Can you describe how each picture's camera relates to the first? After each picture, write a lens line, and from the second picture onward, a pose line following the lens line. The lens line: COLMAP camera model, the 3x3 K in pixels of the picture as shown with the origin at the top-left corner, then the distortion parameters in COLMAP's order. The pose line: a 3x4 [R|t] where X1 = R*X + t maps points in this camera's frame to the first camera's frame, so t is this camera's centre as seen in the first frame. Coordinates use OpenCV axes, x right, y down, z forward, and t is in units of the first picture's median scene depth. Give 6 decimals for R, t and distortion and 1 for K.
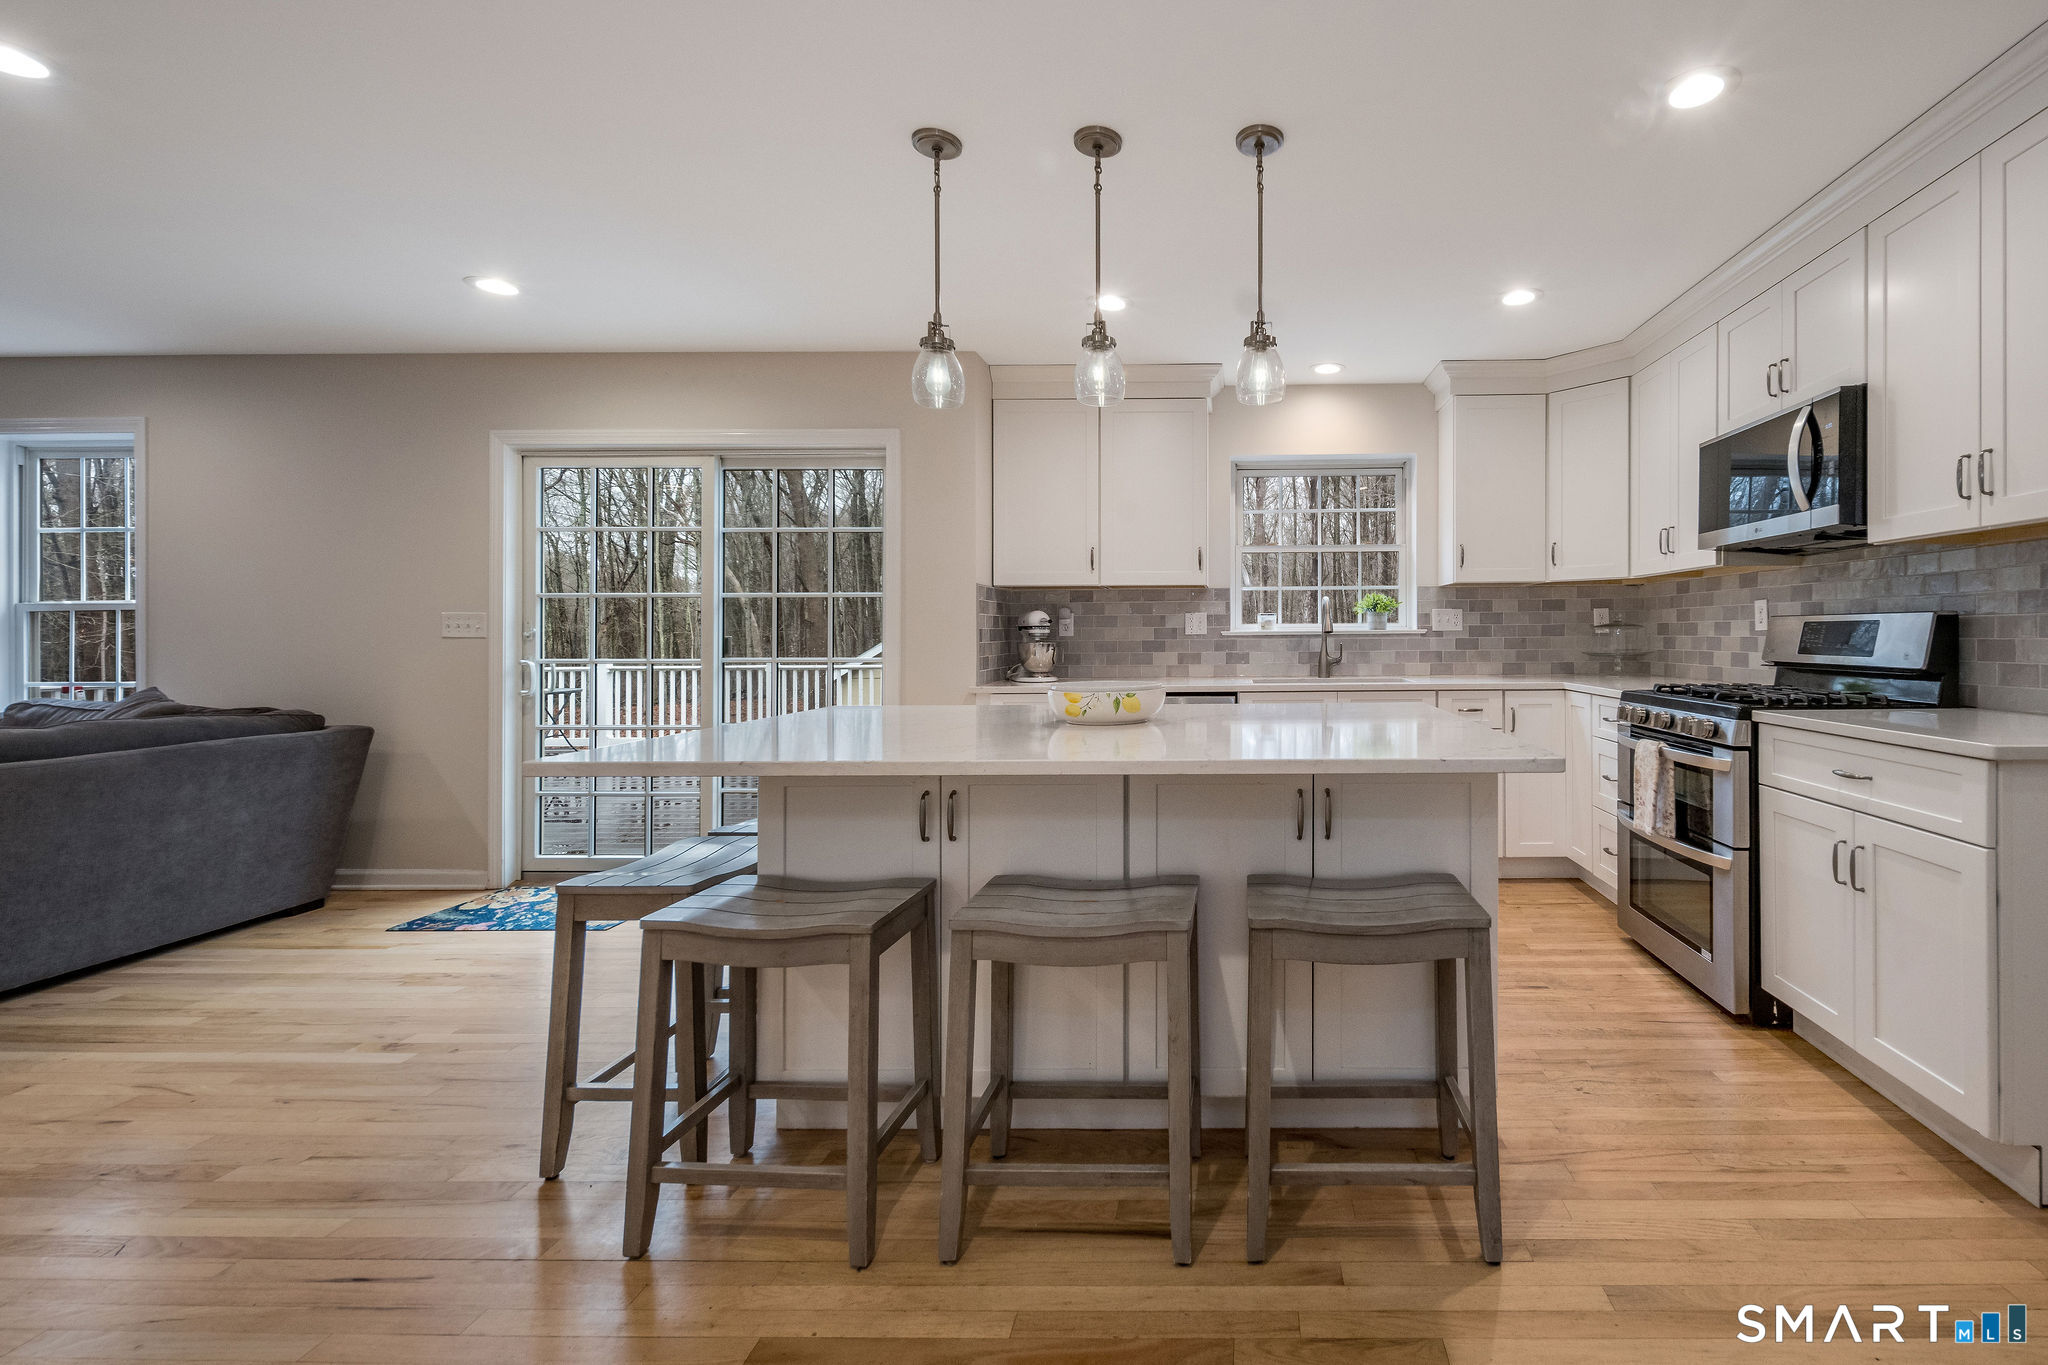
lens RADIAL K [[869.4, 0, 1031.7], [0, 869.4, 631.8], [0, 0, 1]] dist [-0.000750, -0.000072]
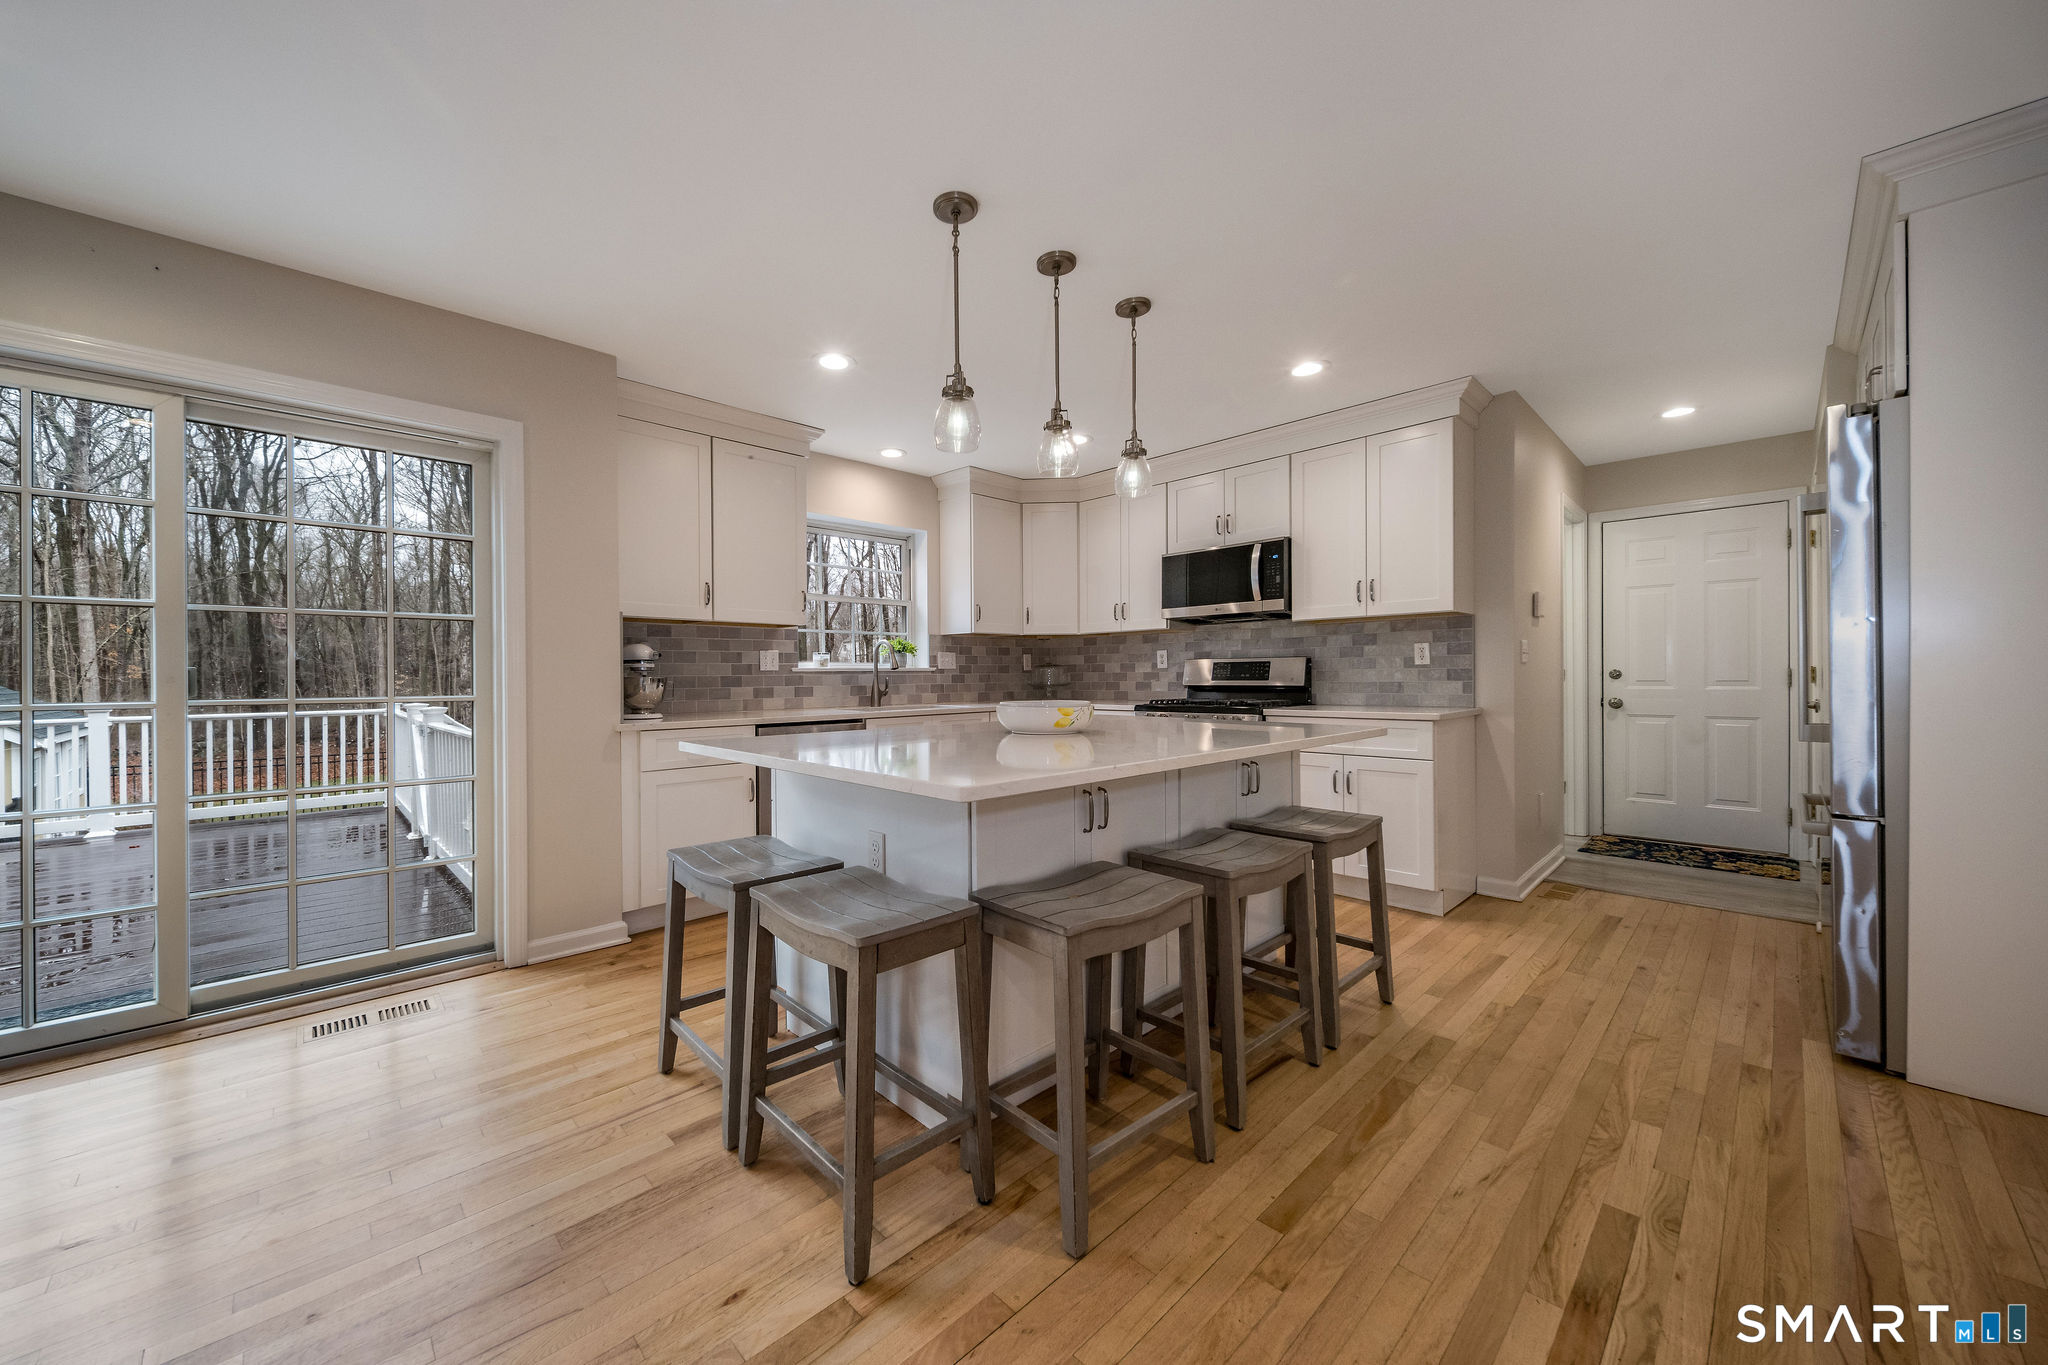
lens RADIAL K [[772.2, 0, 1027.2], [0, 772.2, 672.3], [0, 0, 1]] dist [-0.002978, -0.000376]
pose [[0.692897, 0.004520, 0.721022, -0.312415], [-0.002126, 0.999989, -0.004226, 0.009583], [-0.721033, 0.001395, 0.692899, 0.111923]]
